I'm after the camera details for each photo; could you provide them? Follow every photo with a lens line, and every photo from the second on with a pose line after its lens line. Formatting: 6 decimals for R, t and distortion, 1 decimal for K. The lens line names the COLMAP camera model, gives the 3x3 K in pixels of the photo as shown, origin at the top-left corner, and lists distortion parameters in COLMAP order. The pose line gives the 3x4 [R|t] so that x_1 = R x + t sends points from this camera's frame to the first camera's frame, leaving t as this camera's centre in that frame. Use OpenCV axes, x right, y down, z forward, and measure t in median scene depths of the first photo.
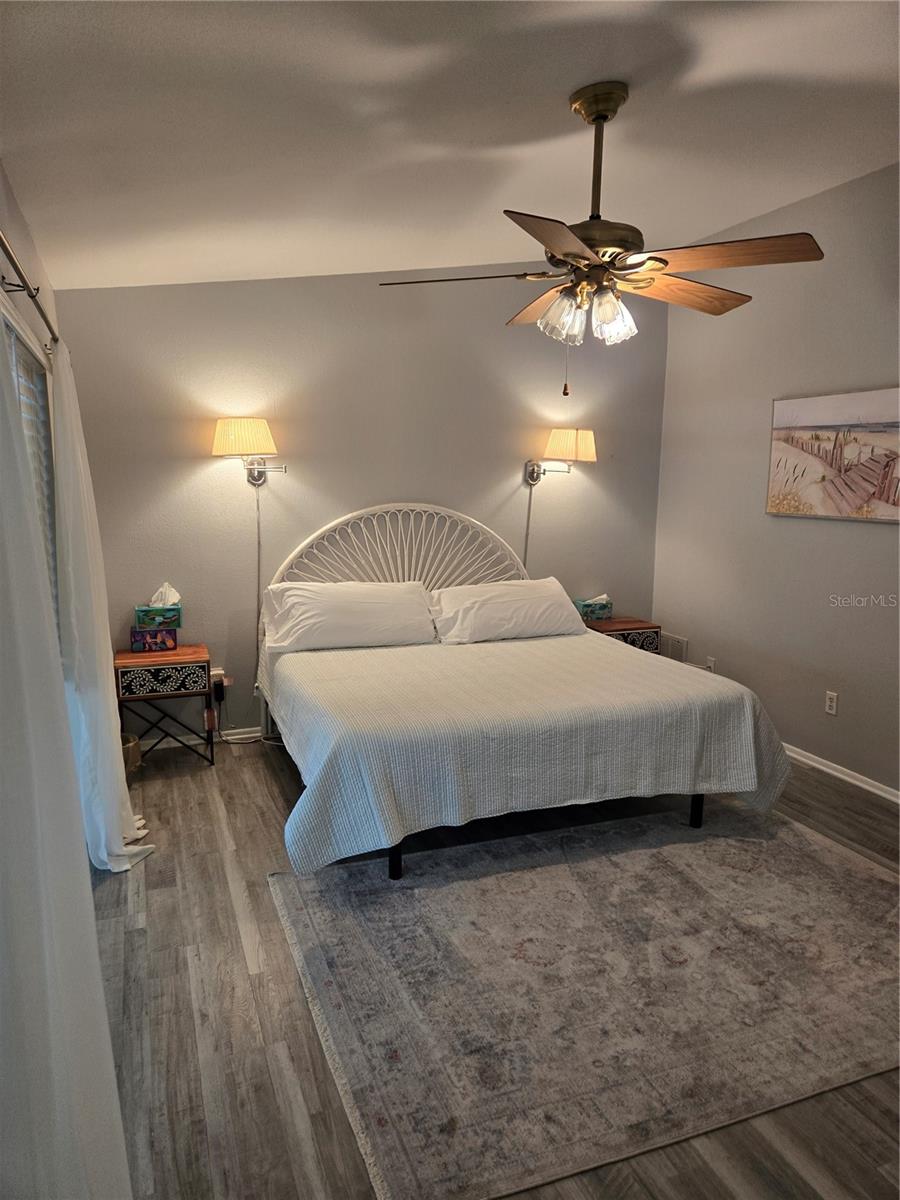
lens RADIAL K [[816.4, 0, 436.9], [0, 816.4, 606.5], [0, 0, 1]] dist [0.090613, -0.090952]
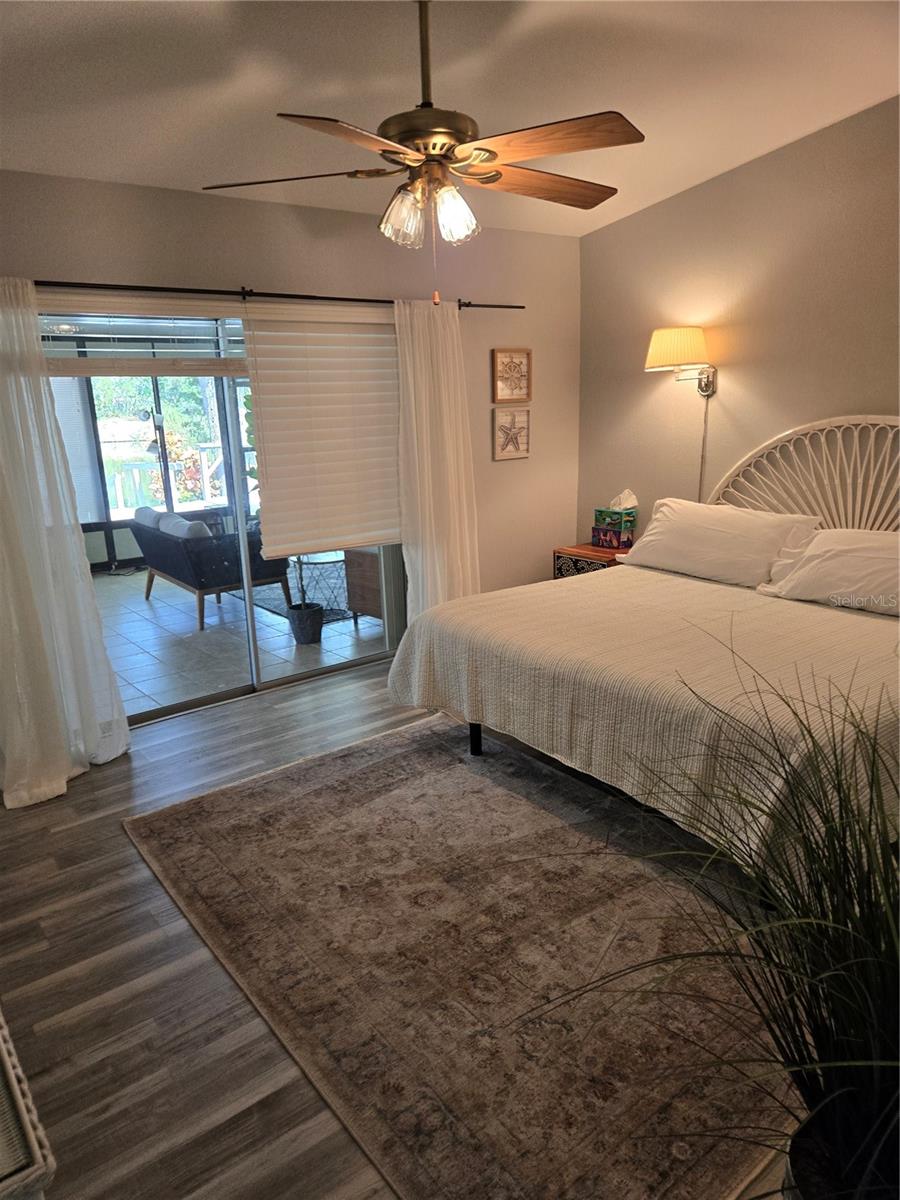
lens RADIAL K [[816.4, 0, 436.9], [0, 816.4, 606.5], [0, 0, 1]] dist [0.090613, -0.090952]
pose [[0.266728, 0.222004, -0.937854, 0.732957], [-0.122609, 0.973018, 0.195458, -0.064555], [0.955941, 0.062855, 0.286750, 0.471707]]
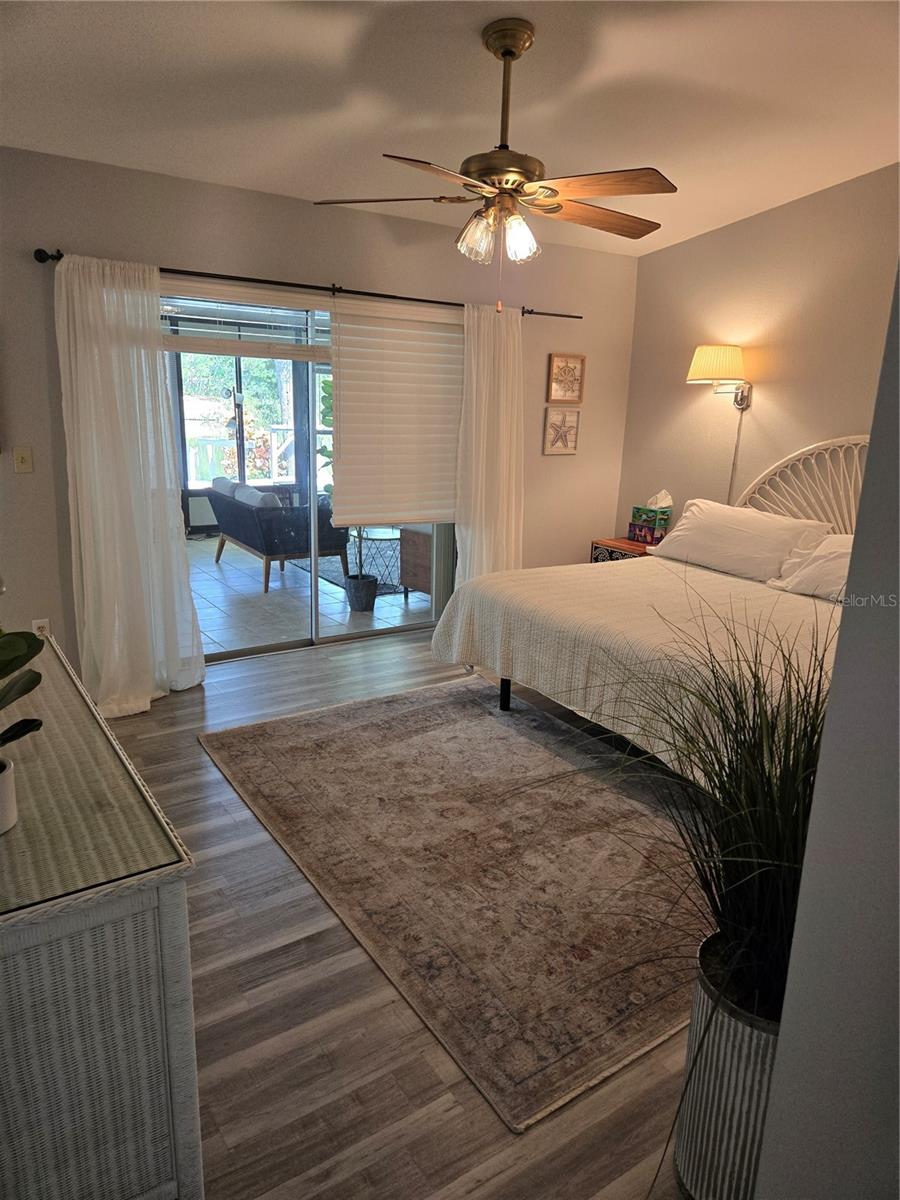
lens RADIAL K [[807.0, 0, 453.9], [0, 807.0, 602.8], [0, 0, 1]] dist [0.084387, -0.075591]
pose [[0.213424, 0.240567, -0.946878, 0.840006], [-0.191777, 0.960668, 0.200845, -0.053898], [0.957952, 0.138725, 0.251165, 0.450467]]
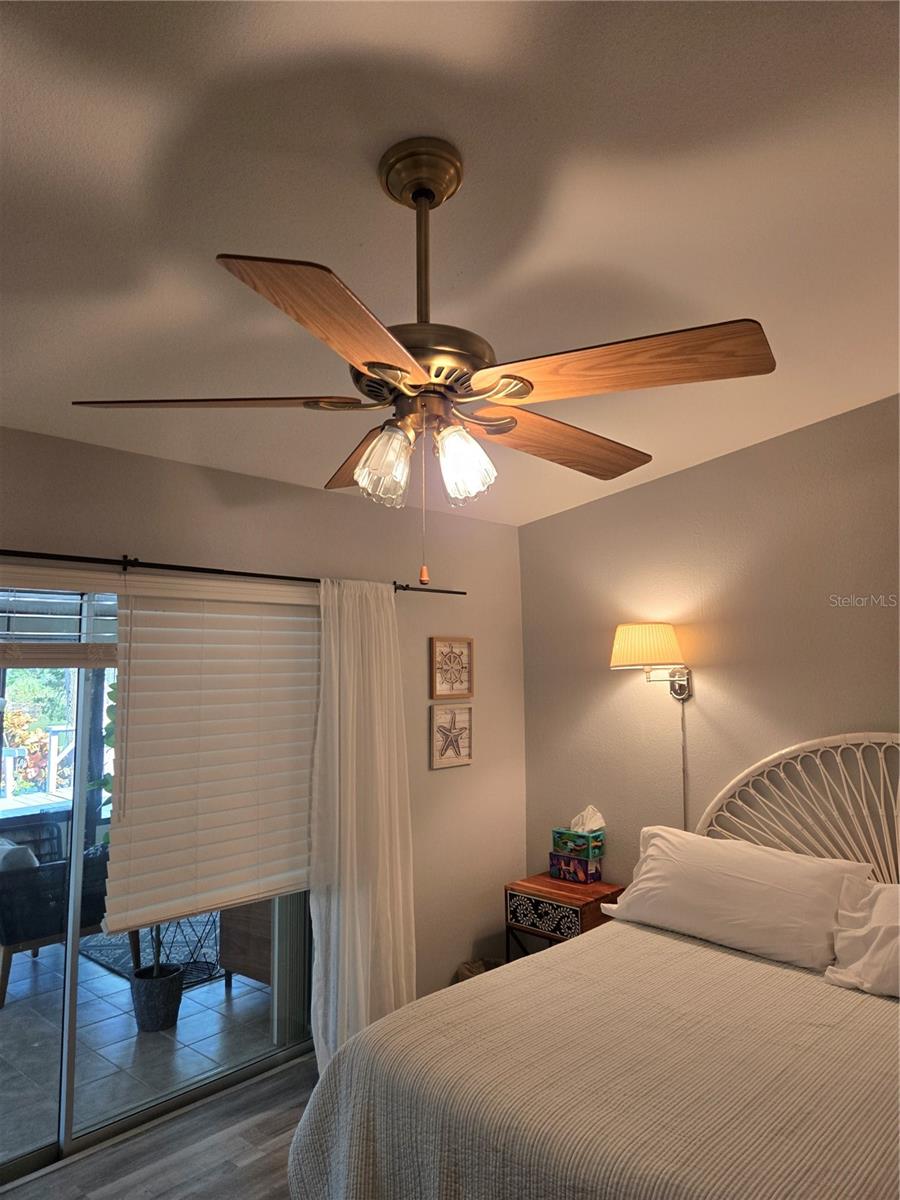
lens RADIAL K [[800.3, 0, 460.8], [0, 800.3, 583.4], [0, 0, 1]] dist [0.088338, -0.076831]
pose [[0.431569, -0.107702, -0.895627, 0.471861], [-0.133032, 0.974393, -0.181277, -0.093665], [0.892217, 0.197381, 0.406190, 0.487374]]
